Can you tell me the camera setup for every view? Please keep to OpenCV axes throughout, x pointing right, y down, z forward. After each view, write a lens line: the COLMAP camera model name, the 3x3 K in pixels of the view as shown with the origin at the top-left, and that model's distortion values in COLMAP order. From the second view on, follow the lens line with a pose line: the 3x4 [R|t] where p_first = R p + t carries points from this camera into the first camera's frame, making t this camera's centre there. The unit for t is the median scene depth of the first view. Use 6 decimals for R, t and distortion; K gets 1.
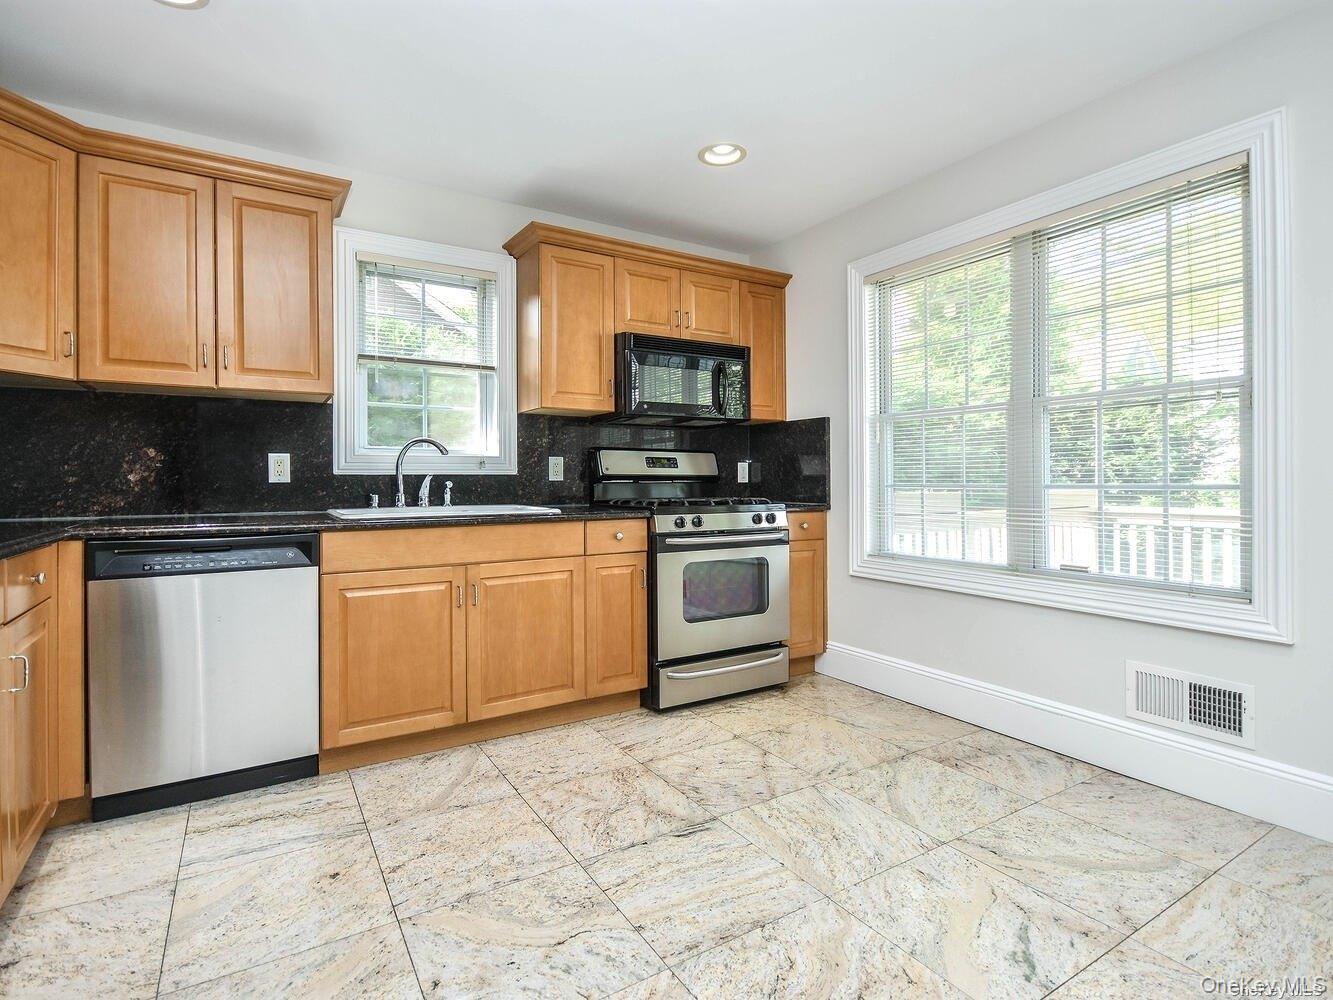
lens RADIAL K [[696.2, 0, 692.4], [0, 696.2, 479.2], [0, 0, 1]] dist [-0.007578, 0.002463]
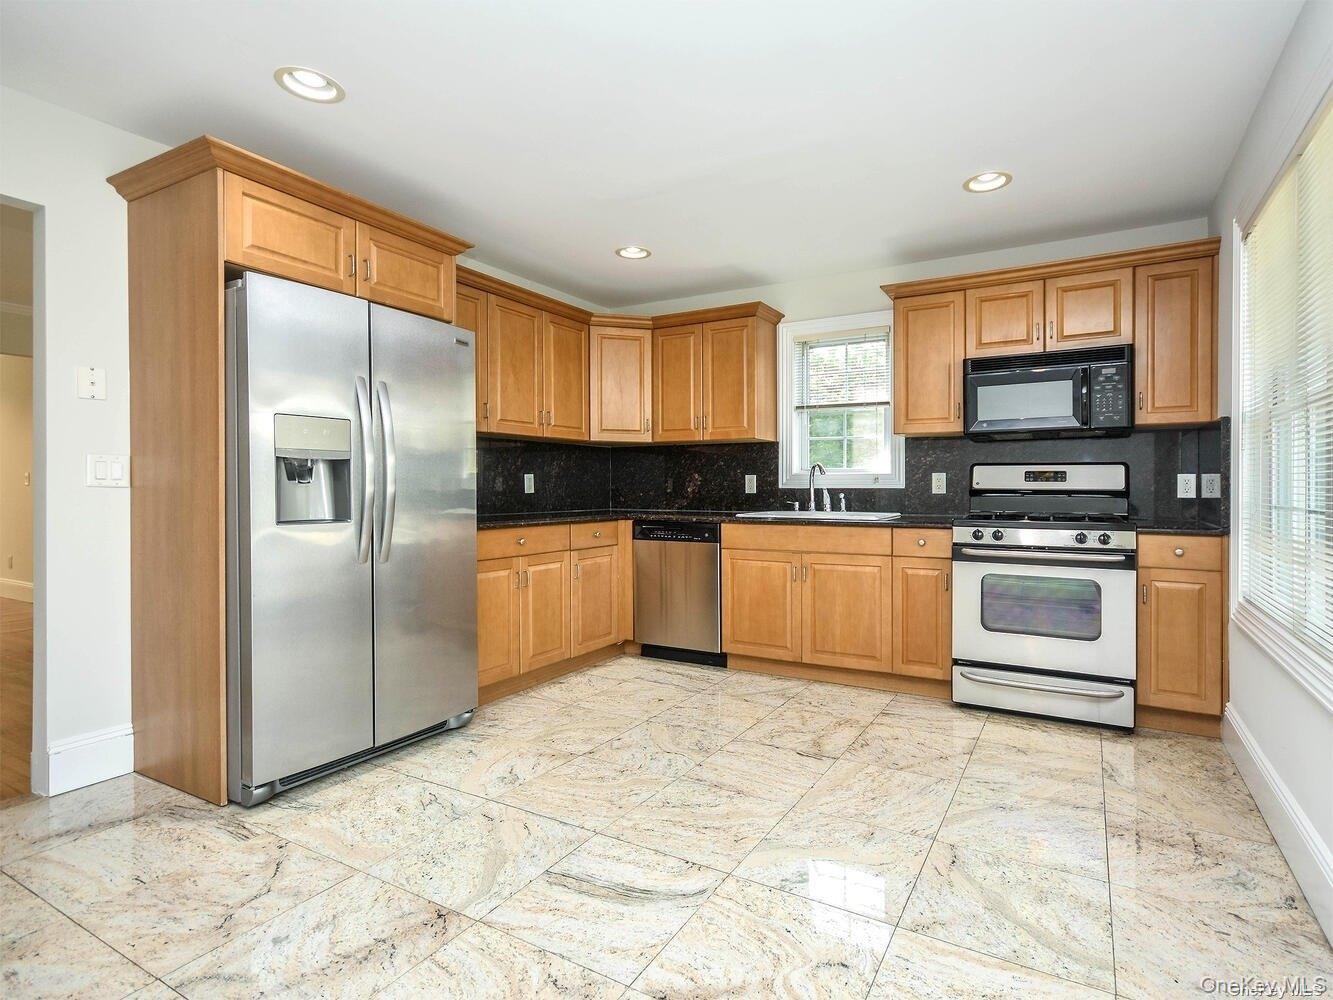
lens RADIAL K [[696.2, 0, 663.7], [0, 696.2, 493.9], [0, 0, 1]] dist [-0.007578, 0.002463]
pose [[0.435743, 0.012204, -0.899988, 0.775498], [-0.000472, 0.999911, 0.013331, -0.014939], [0.900071, -0.005384, 0.435710, 0.111477]]
